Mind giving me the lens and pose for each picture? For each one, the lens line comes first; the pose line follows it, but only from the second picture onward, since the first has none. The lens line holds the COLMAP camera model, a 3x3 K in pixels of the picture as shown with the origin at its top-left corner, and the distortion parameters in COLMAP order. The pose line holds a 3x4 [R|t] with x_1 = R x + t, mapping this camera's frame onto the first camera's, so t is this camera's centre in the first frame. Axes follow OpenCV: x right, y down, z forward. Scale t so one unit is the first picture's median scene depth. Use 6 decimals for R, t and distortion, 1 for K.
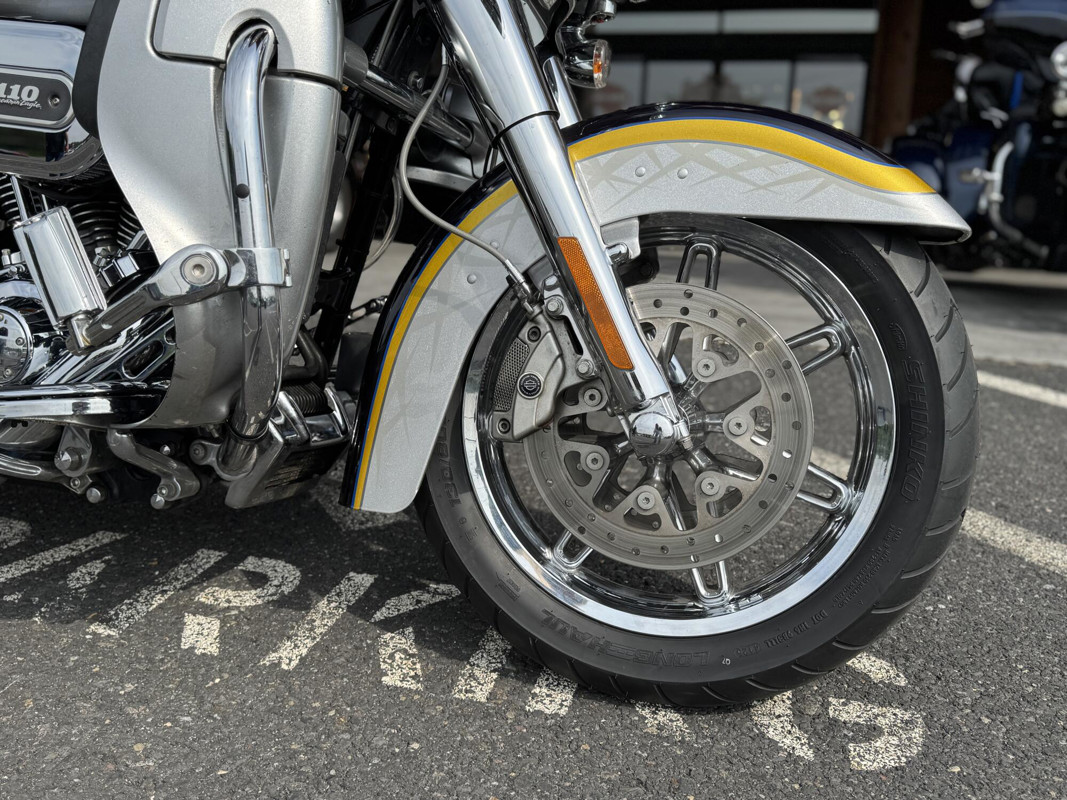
lens RADIAL K [[948.6, 0, 533.5], [0, 948.6, 400.0], [0, 0, 1]] dist [0.117266, -0.206741]
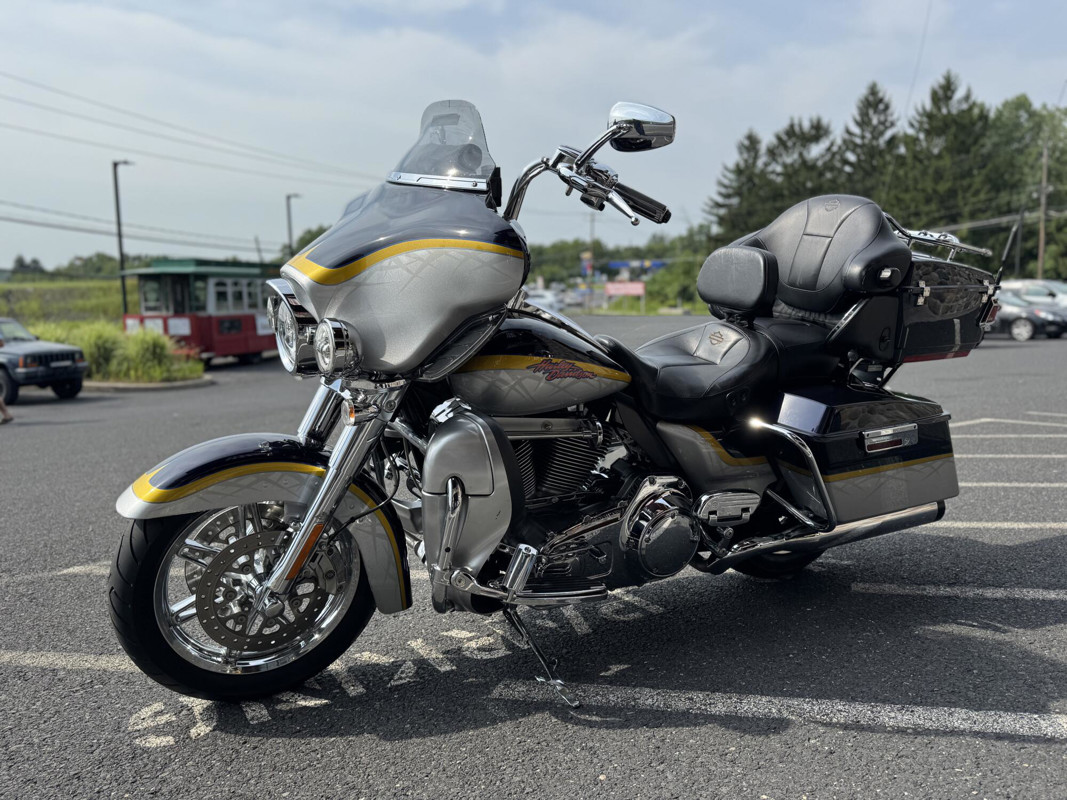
lens RADIAL K [[826.4, 0, 533.5], [0, 826.4, 400.0], [0, 0, 1]] dist [0.002390, -0.000515]
pose [[-0.722268, 0.074707, -0.687567, 0.944348], [-0.159132, 0.949524, 0.270334, -0.952757], [0.673057, 0.304668, -0.673922, 2.567439]]
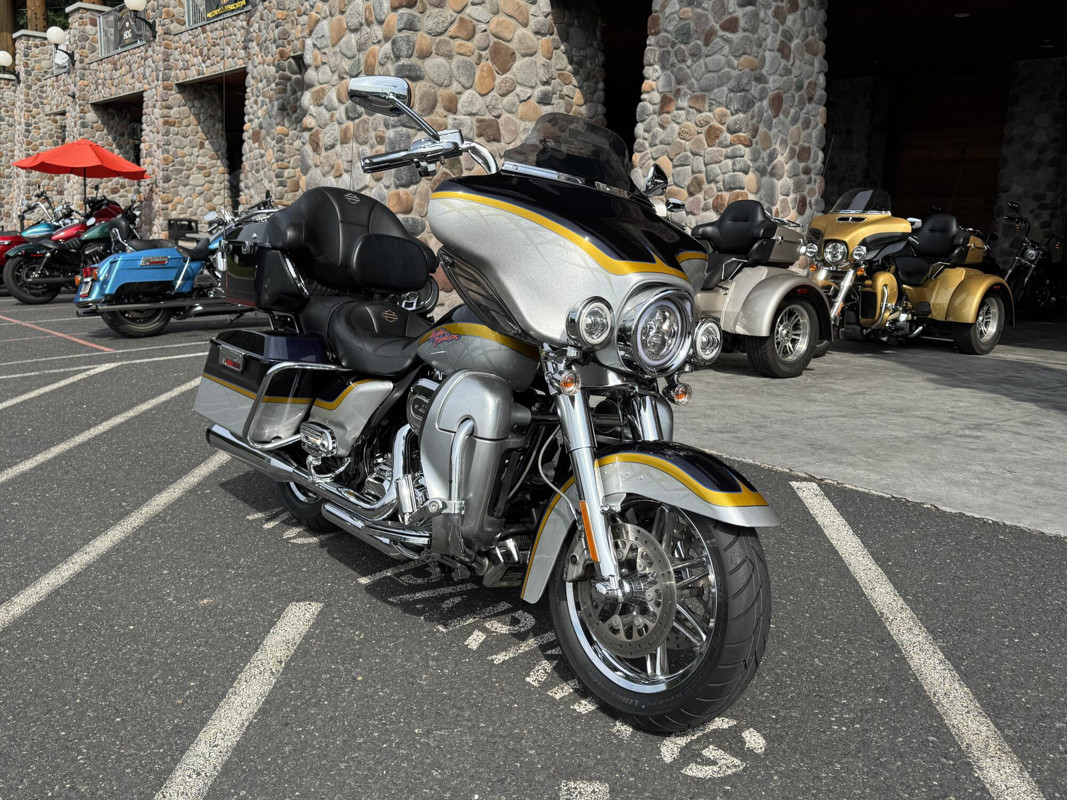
lens RADIAL K [[948.6, 0, 533.5], [0, 948.6, 400.0], [0, 0, 1]] dist [0.117266, -0.206741]
pose [[0.821225, 0.087391, -0.563873, 1.095809], [-0.122536, 0.992157, -0.024695, -0.307655], [0.557292, 0.089375, 0.825492, -0.915459]]
